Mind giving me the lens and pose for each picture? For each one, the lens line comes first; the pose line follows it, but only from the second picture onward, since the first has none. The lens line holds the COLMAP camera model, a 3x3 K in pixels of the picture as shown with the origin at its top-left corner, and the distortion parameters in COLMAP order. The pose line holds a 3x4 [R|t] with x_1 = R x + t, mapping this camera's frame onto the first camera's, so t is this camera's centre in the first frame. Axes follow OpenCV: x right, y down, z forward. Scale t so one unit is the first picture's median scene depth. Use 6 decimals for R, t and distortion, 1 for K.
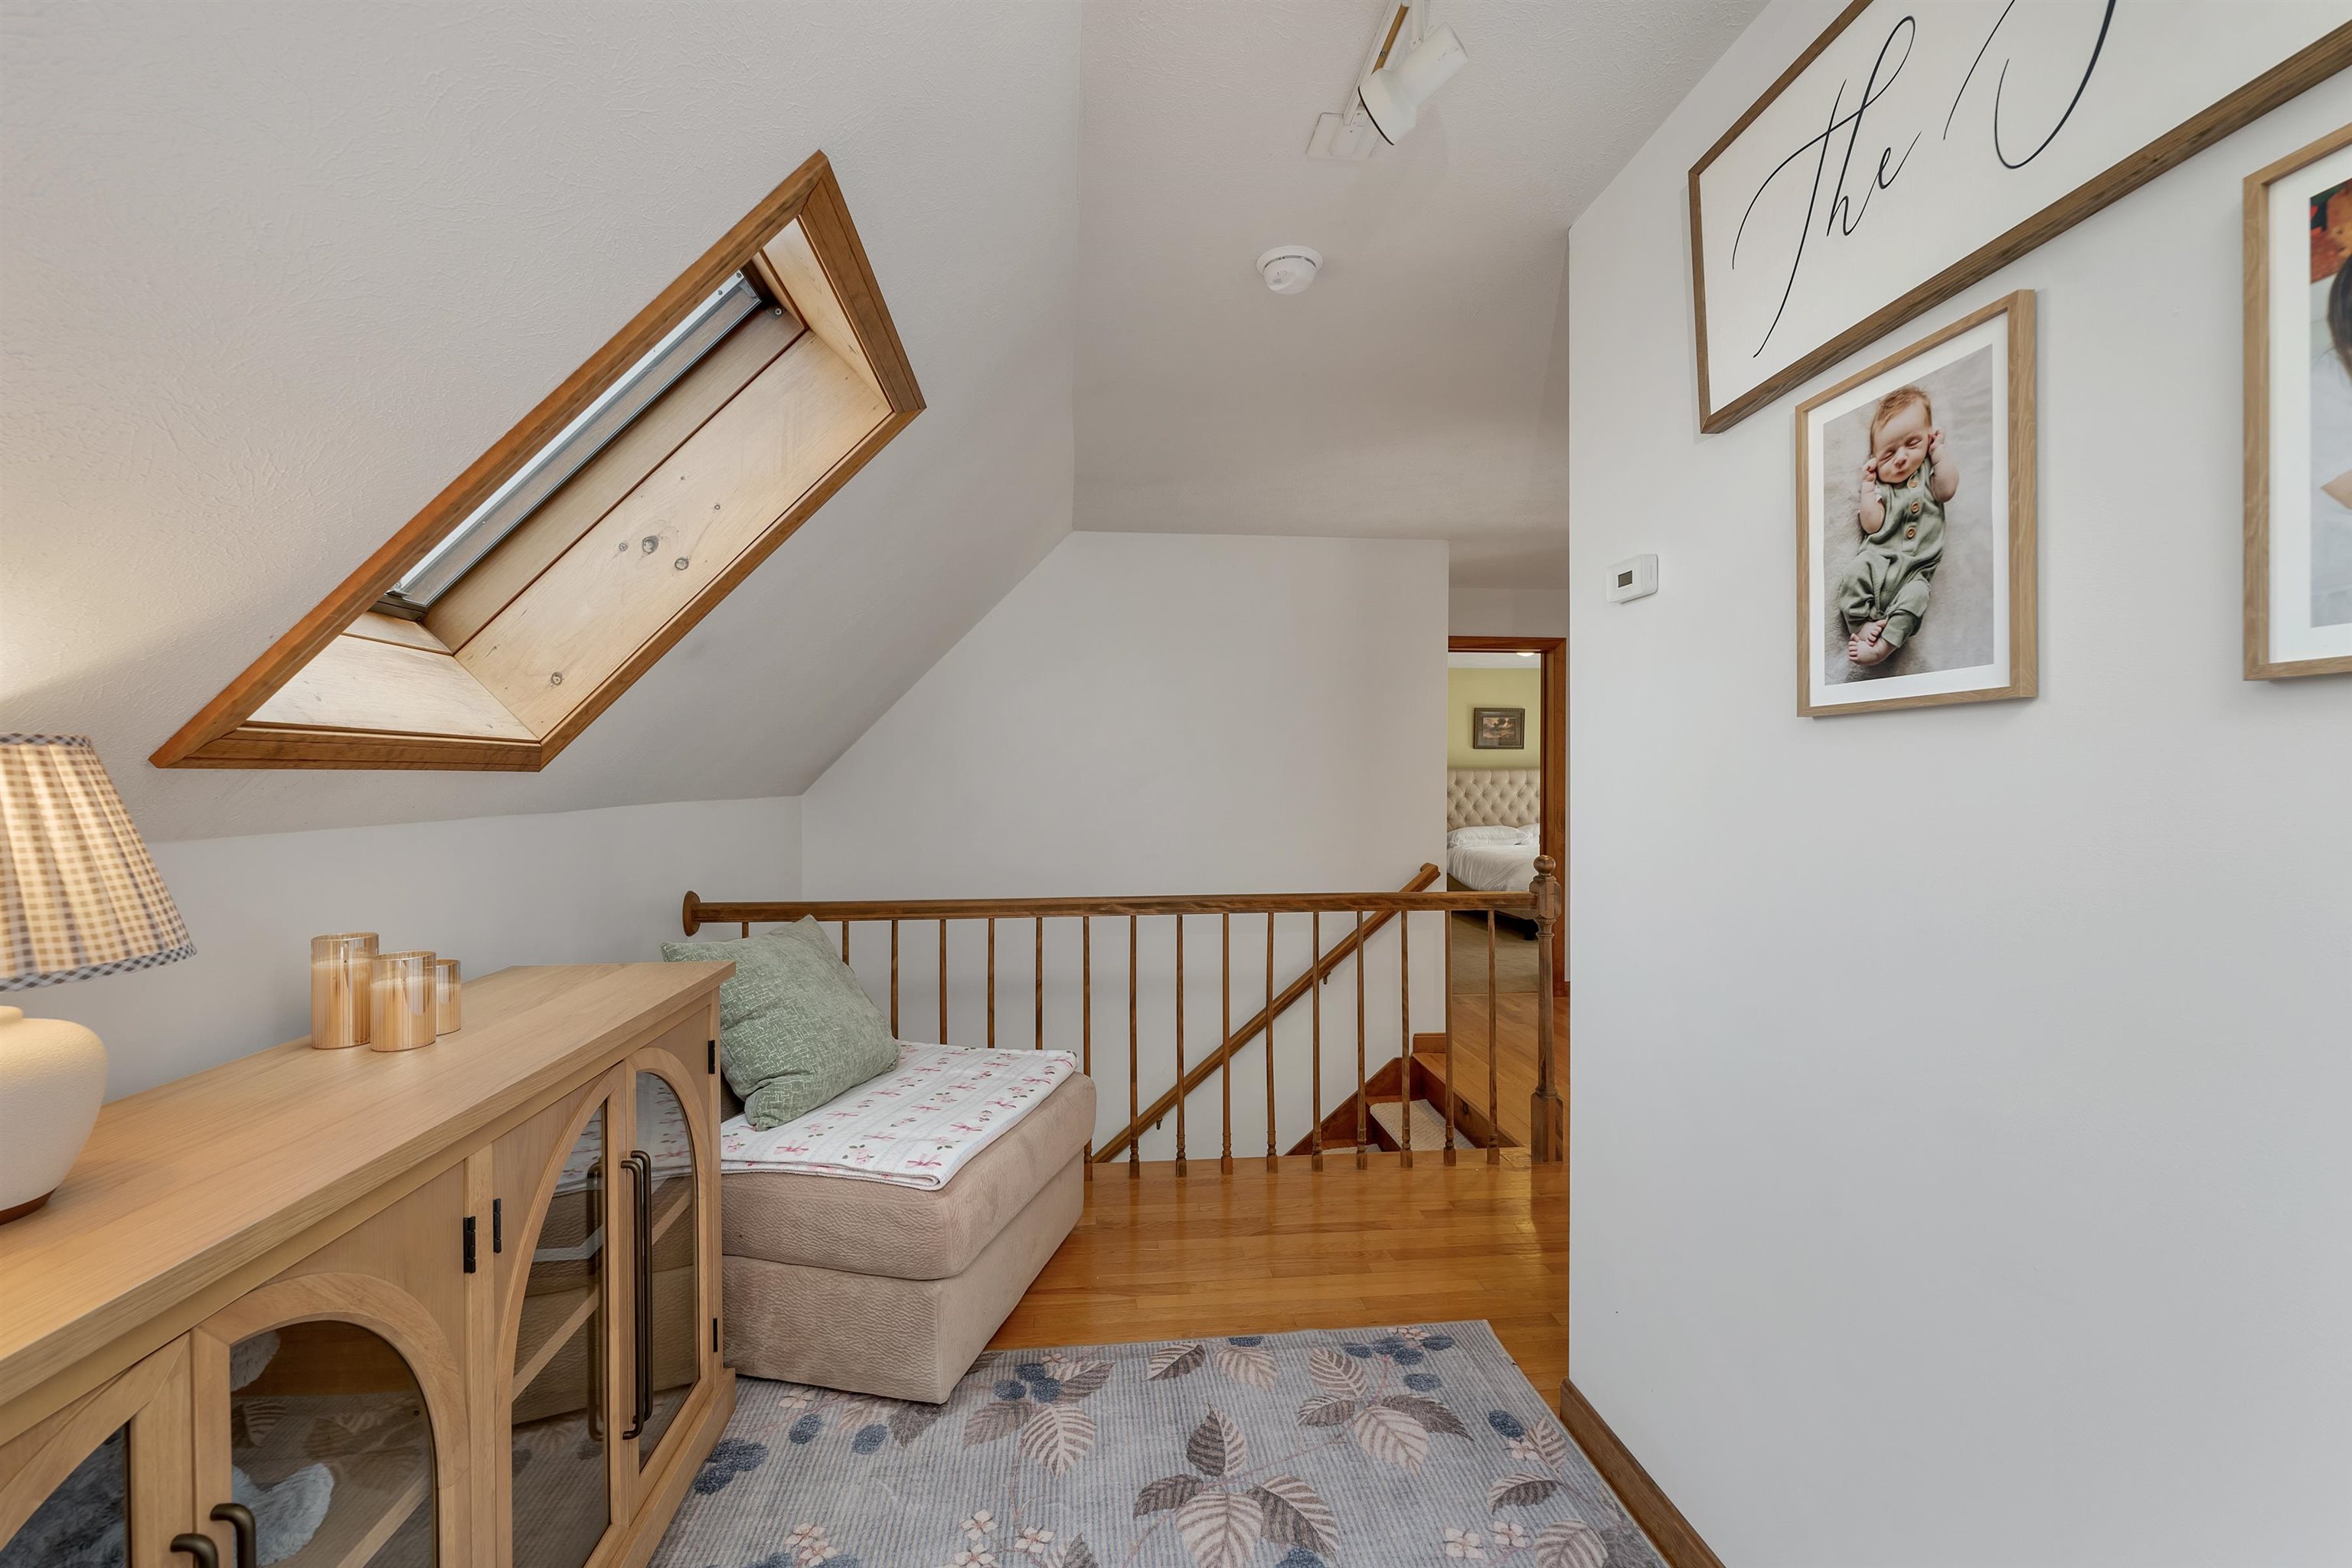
lens RADIAL K [[996.2, 0, 1179.5], [0, 996.2, 782.1], [0, 0, 1]] dist [0.000674, 0.000670]
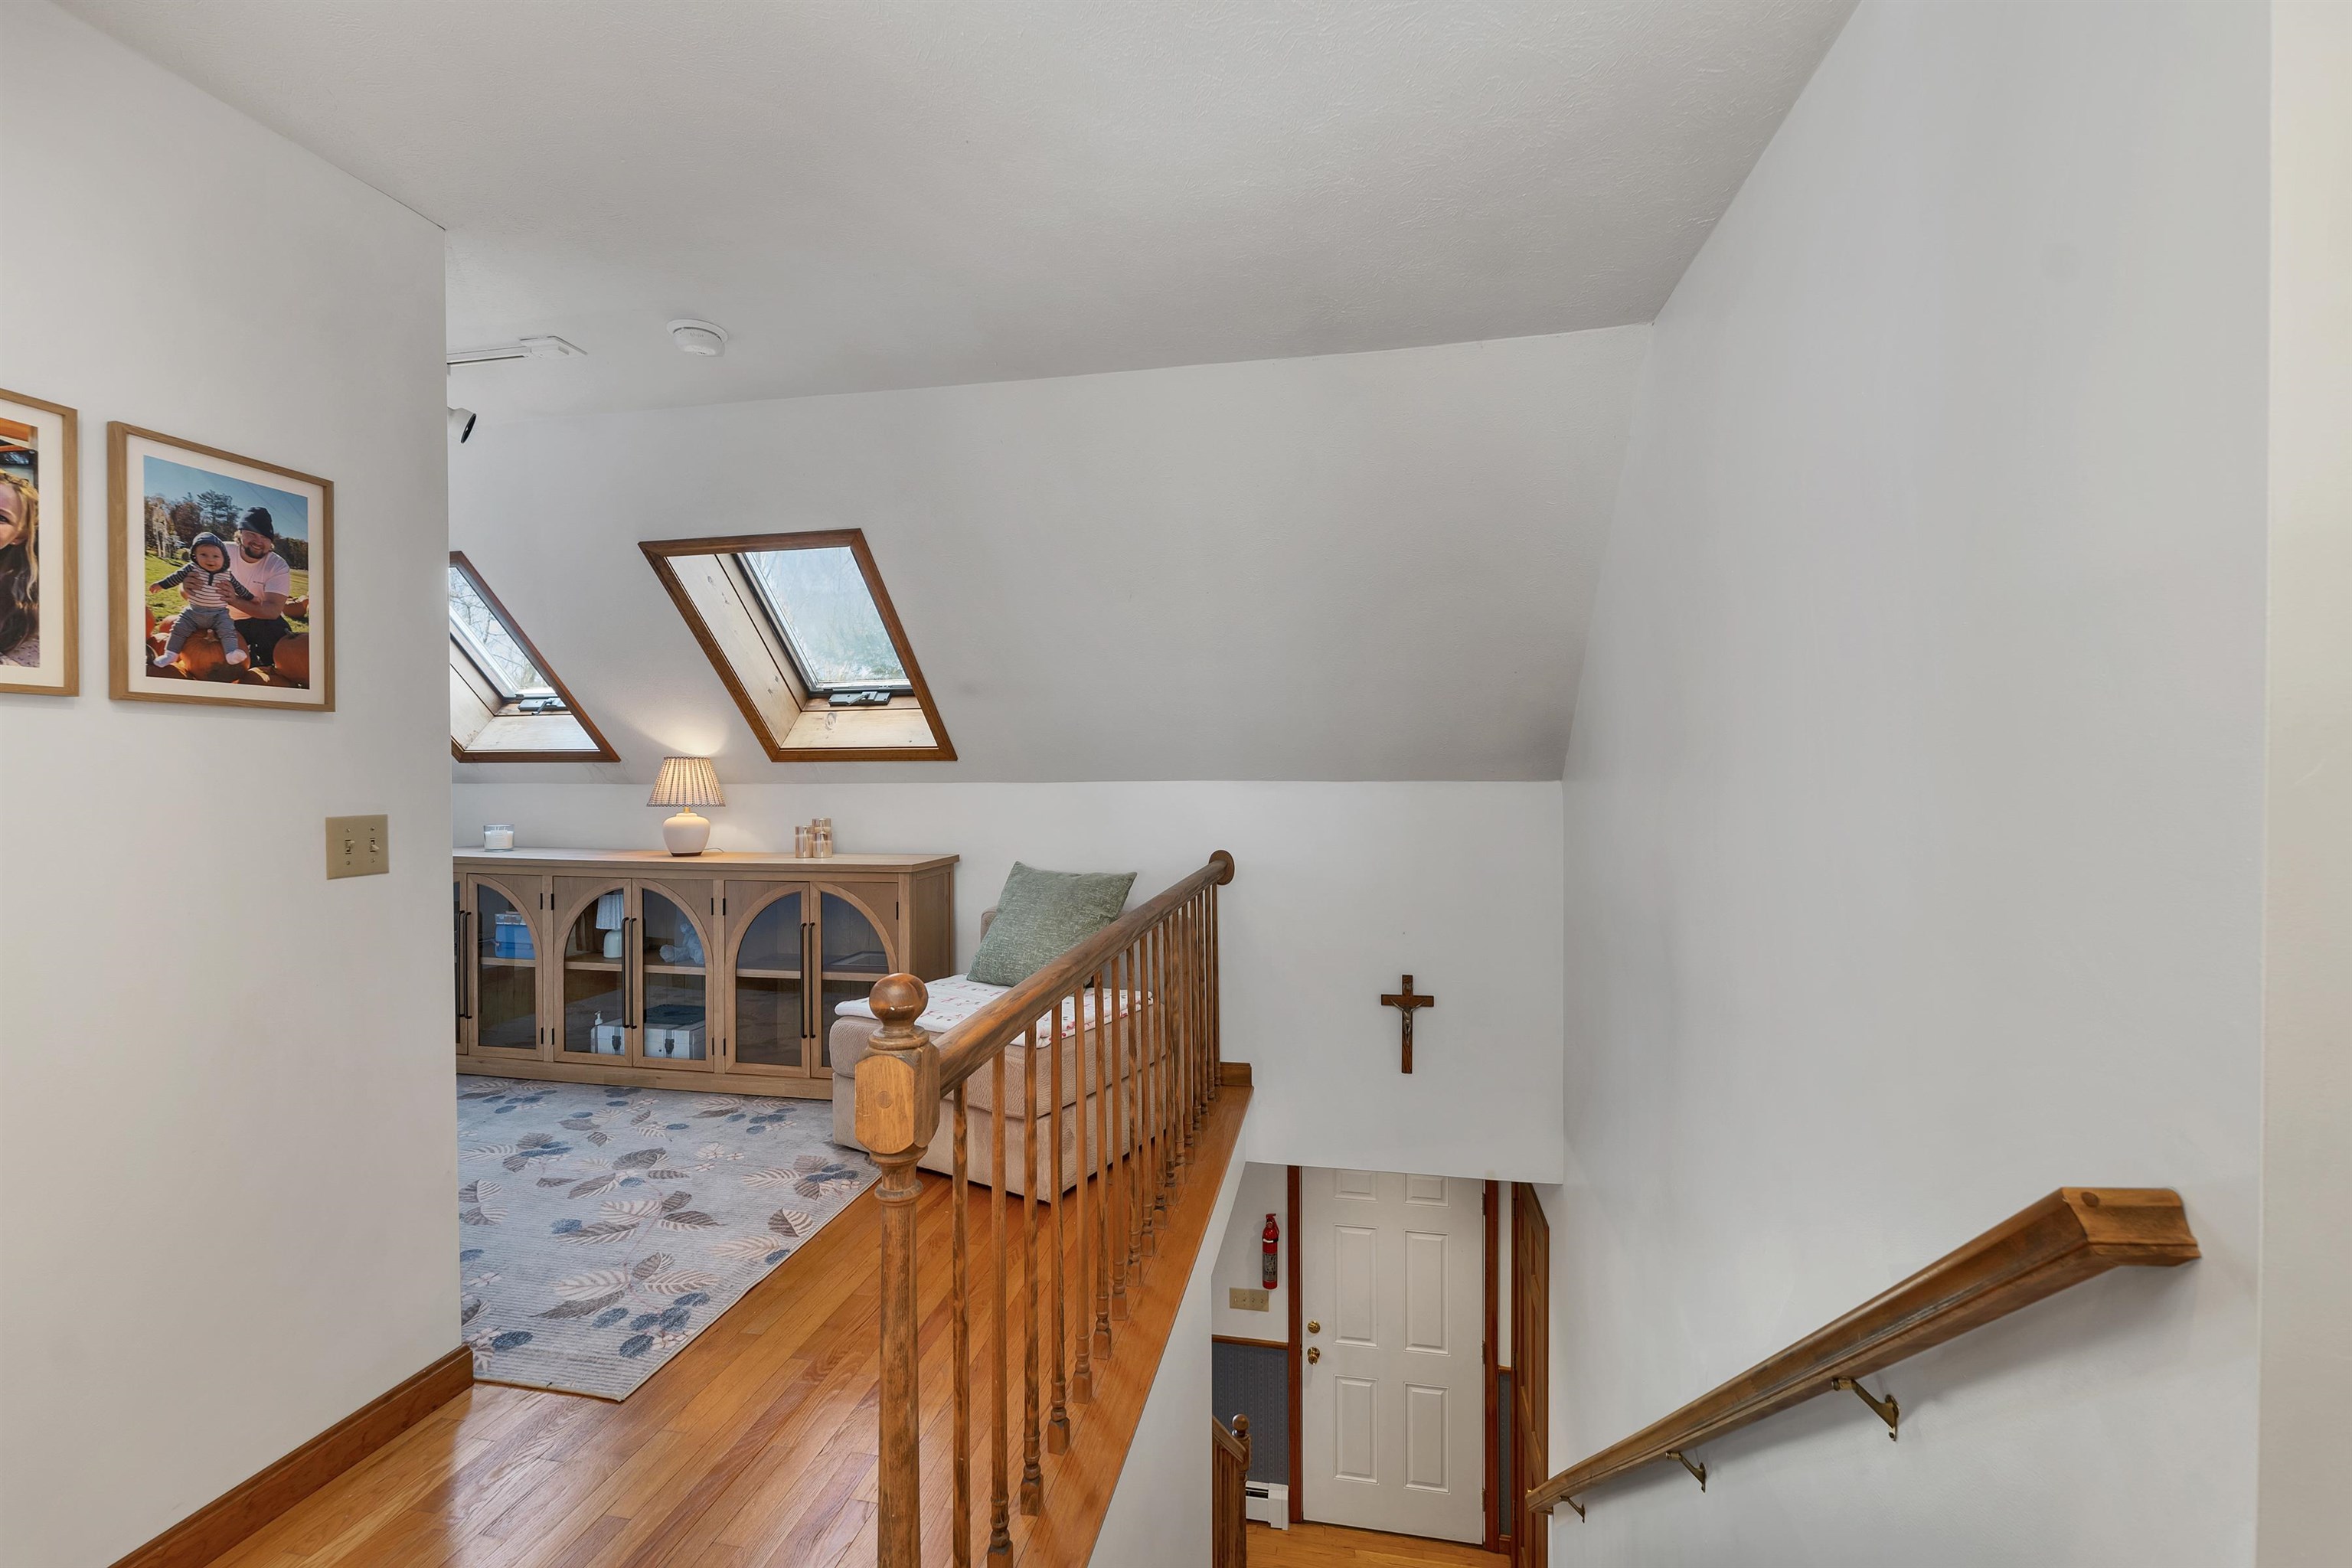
lens RADIAL K [[996.2, 0, 1175.6], [0, 996.2, 773.1], [0, 0, 1]] dist [0.000674, 0.000670]
pose [[-0.302882, 0.009853, -0.952977, 1.123055], [-0.000679, 0.999944, 0.010554, -0.007598], [0.953028, 0.003844, -0.302859, 1.973582]]
